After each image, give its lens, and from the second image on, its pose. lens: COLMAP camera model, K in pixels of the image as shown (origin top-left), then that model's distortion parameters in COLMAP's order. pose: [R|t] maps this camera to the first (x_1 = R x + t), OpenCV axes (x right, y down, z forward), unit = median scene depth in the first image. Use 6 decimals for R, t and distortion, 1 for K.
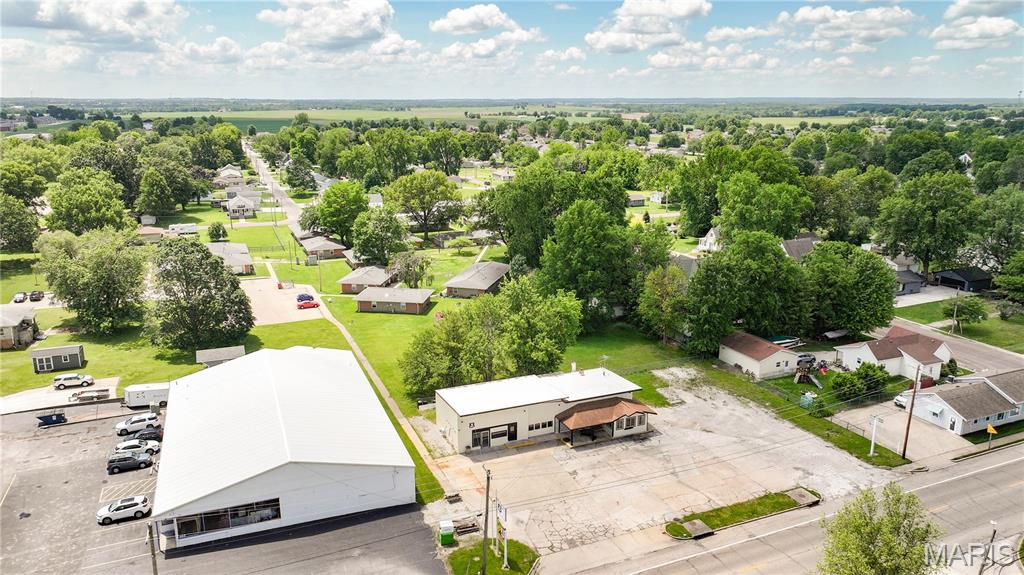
lens RADIAL K [[718.2, 0, 516.3], [0, 718.2, 289.2], [0, 0, 1]] dist [0.009292, 0.004544]
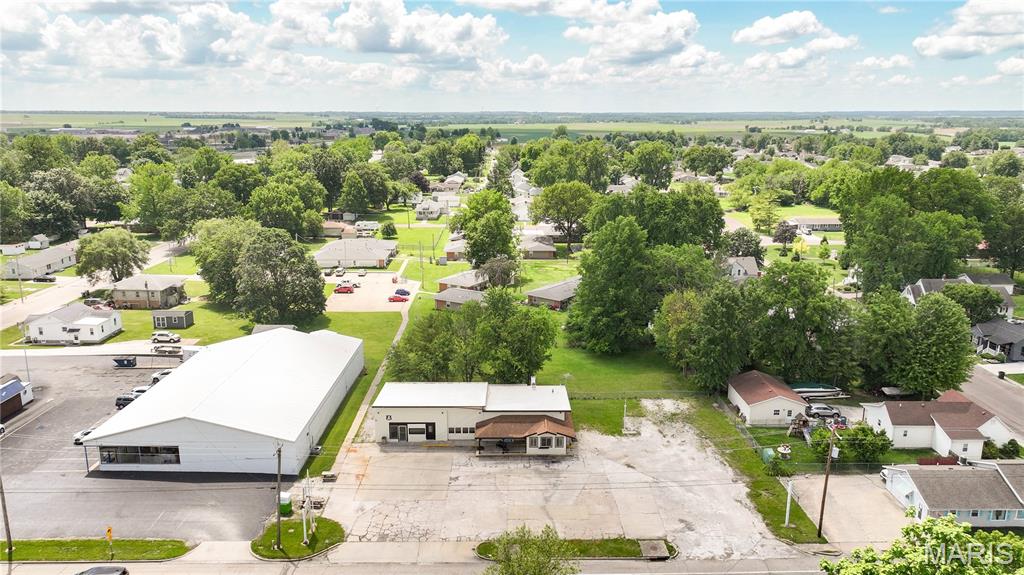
lens RADIAL K [[724.8, 0, 516.3], [0, 724.8, 288.0], [0, 0, 1]] dist [0.008344, 0.003458]
pose [[0.924474, 0.090434, -0.370365, 0.427909], [-0.098084, 0.995176, -0.001830, -0.015300], [0.368413, 0.038018, 0.928884, 0.059984]]
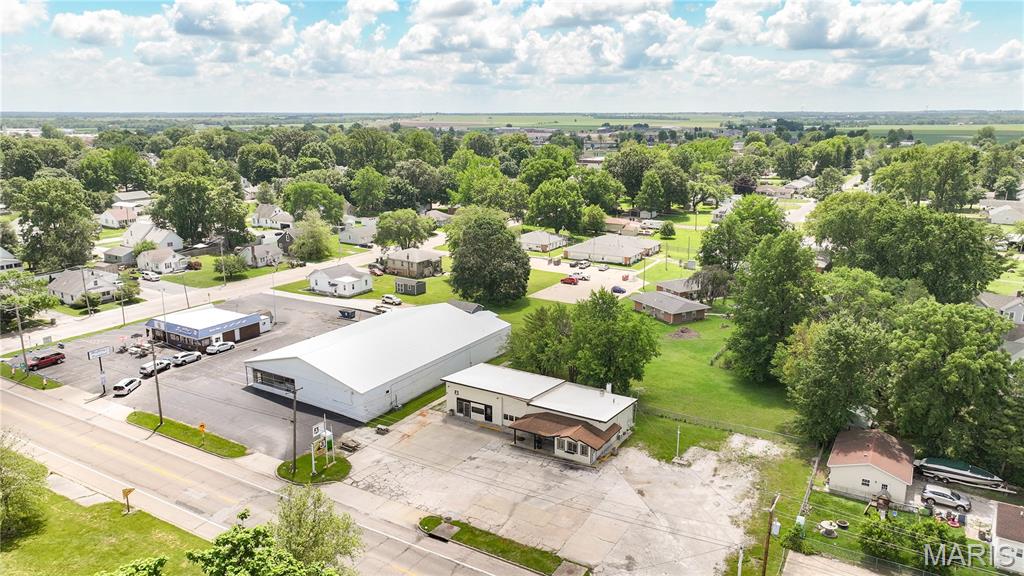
lens RADIAL K [[718.2, 0, 516.3], [0, 718.2, 289.7], [0, 0, 1]] dist [0.009292, 0.004544]
pose [[0.587419, 0.191959, -0.786188, 0.761239], [-0.204446, 0.975151, 0.085340, -0.079669], [0.783033, 0.110602, 0.612067, 0.303493]]
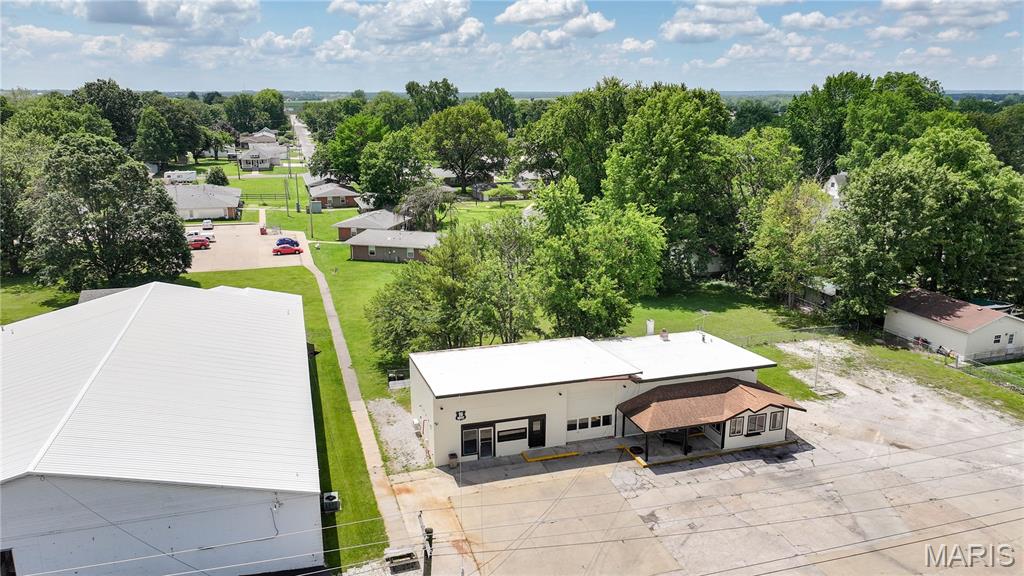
lens RADIAL K [[733.6, 0, 512.0], [0, 733.6, 288.0], [0, 0, 1]] dist [0.006646, -0.000131]
pose [[0.995272, 0.026467, -0.093455, 0.022308], [-0.026332, 0.999650, 0.002673, 0.079098], [0.093493, -0.000200, 0.995620, 0.395758]]
